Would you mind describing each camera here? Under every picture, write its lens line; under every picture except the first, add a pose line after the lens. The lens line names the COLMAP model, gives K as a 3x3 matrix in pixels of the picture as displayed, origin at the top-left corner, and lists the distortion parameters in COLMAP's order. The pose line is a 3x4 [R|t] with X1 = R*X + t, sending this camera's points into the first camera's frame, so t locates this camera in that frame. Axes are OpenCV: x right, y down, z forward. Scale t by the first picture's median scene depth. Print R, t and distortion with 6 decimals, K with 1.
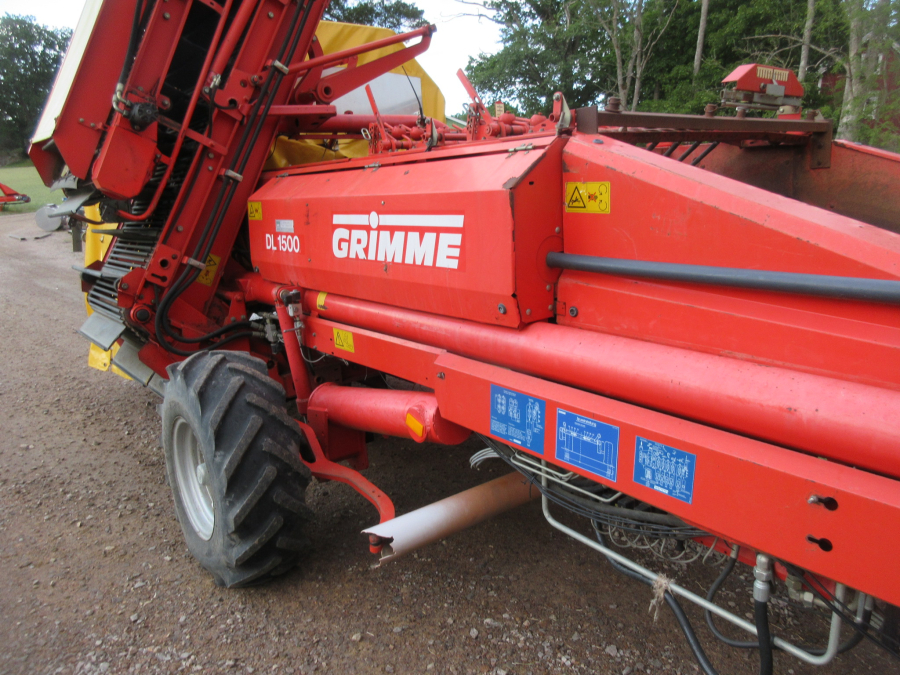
lens RADIAL K [[672.1, 0, 454.0], [0, 672.1, 334.9], [0, 0, 1]] dist [-0.007716, 0.015956]
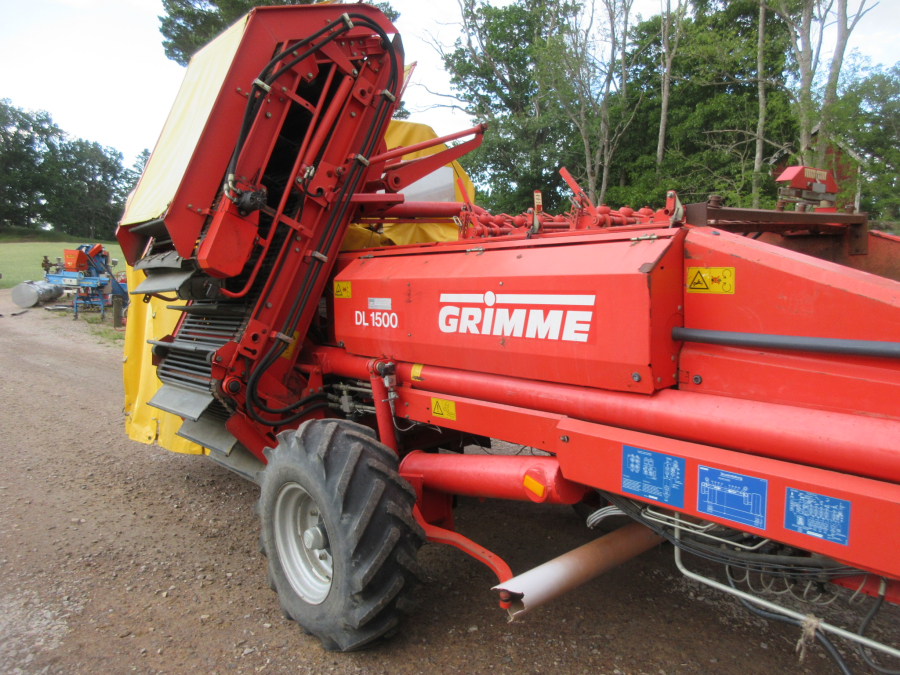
lens RADIAL K [[672.1, 0, 452.2], [0, 672.1, 335.8], [0, 0, 1]] dist [-0.007716, 0.015956]
pose [[0.998820, 0.001851, 0.048527, -0.213024], [0.003654, 0.993576, -0.113111, 0.013669], [-0.048425, 0.113155, 0.992397, -0.080789]]
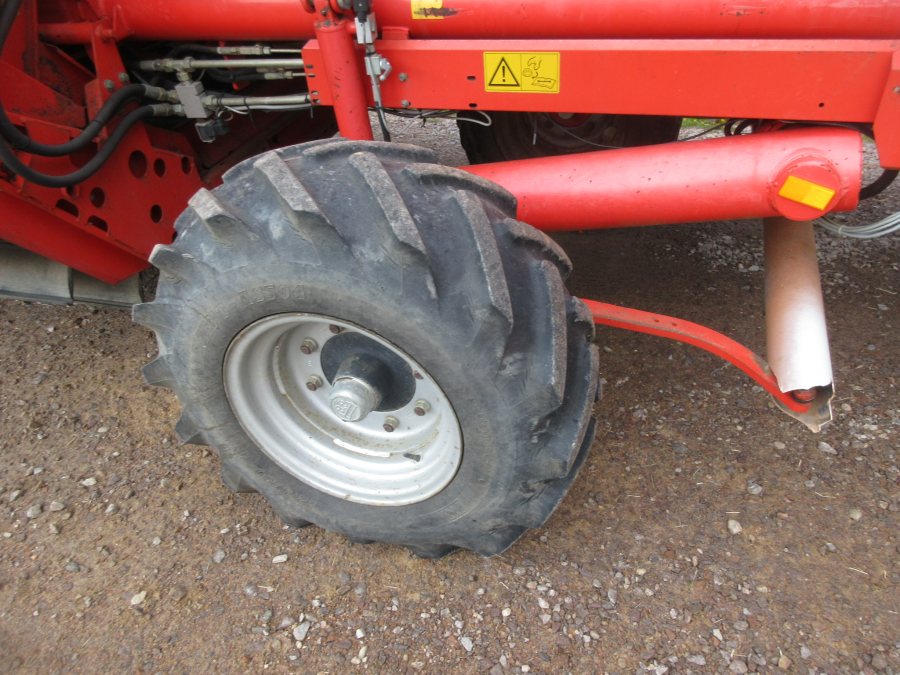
lens RADIAL K [[672.1, 0, 450.8], [0, 672.1, 335.8], [0, 0, 1]] dist [-0.007716, 0.015956]
pose [[0.822198, -0.348754, 0.449845, -0.535750], [0.148002, 0.894114, 0.422677, -0.039519], [-0.549623, -0.280946, 0.786755, 0.595563]]
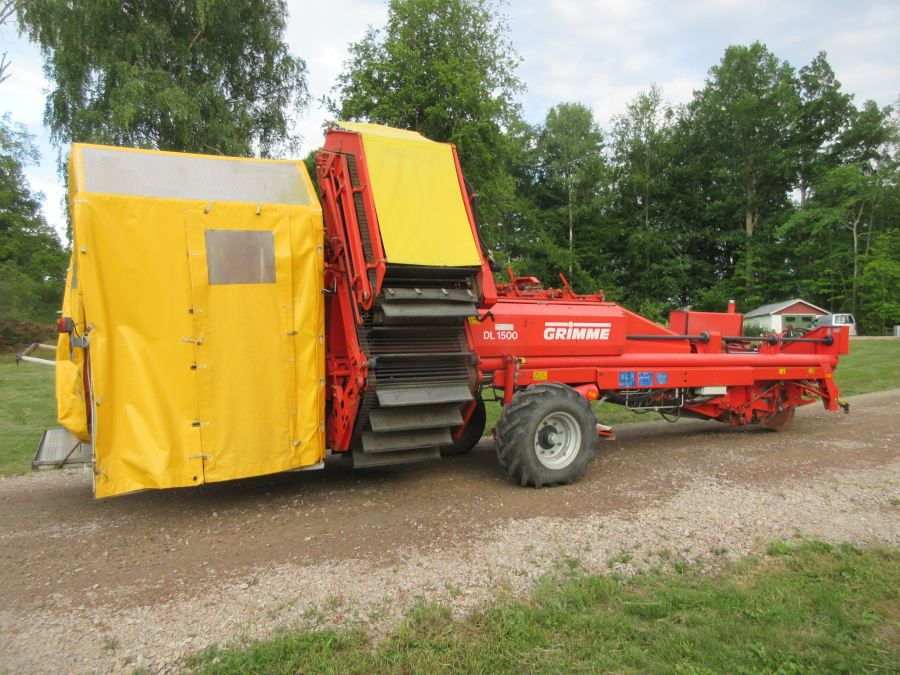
lens RADIAL K [[672.1, 0, 445.9], [0, 672.1, 331.2], [0, 0, 1]] dist [-0.007716, 0.015956]
pose [[0.176129, 0.016776, 0.984224, -2.631783], [0.178143, 0.982802, -0.048631, -0.092075], [-0.968113, 0.183897, 0.170112, 0.934403]]
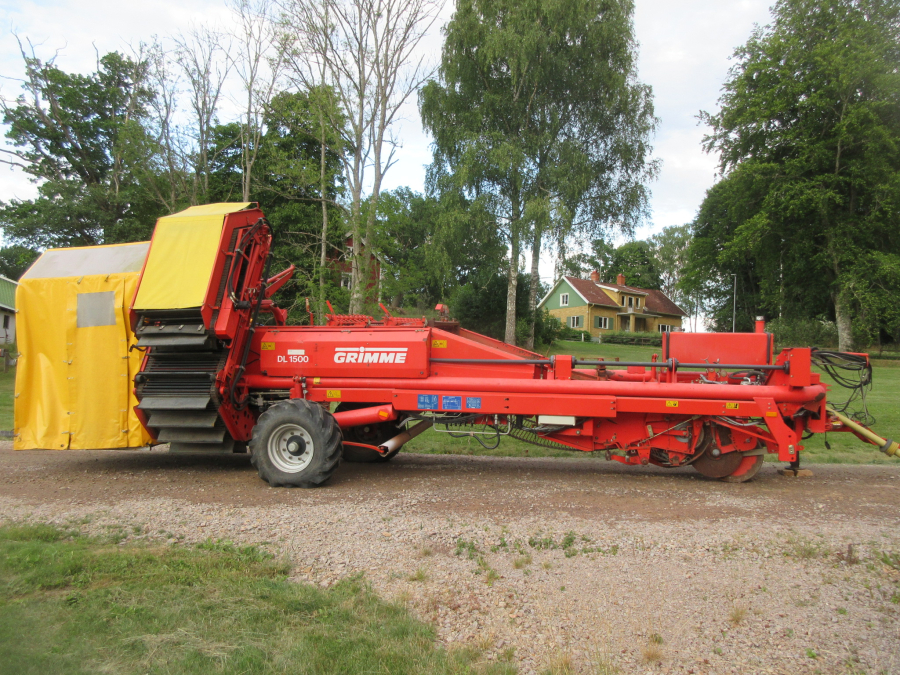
lens RADIAL K [[672.1, 0, 445.4], [0, 672.1, 322.8], [0, 0, 1]] dist [-0.007716, 0.015956]
pose [[0.761750, 0.046461, 0.646203, -1.639955], [0.108734, 0.974109, -0.198214, 0.323981], [-0.638681, 0.221254, 0.736975, -1.376430]]
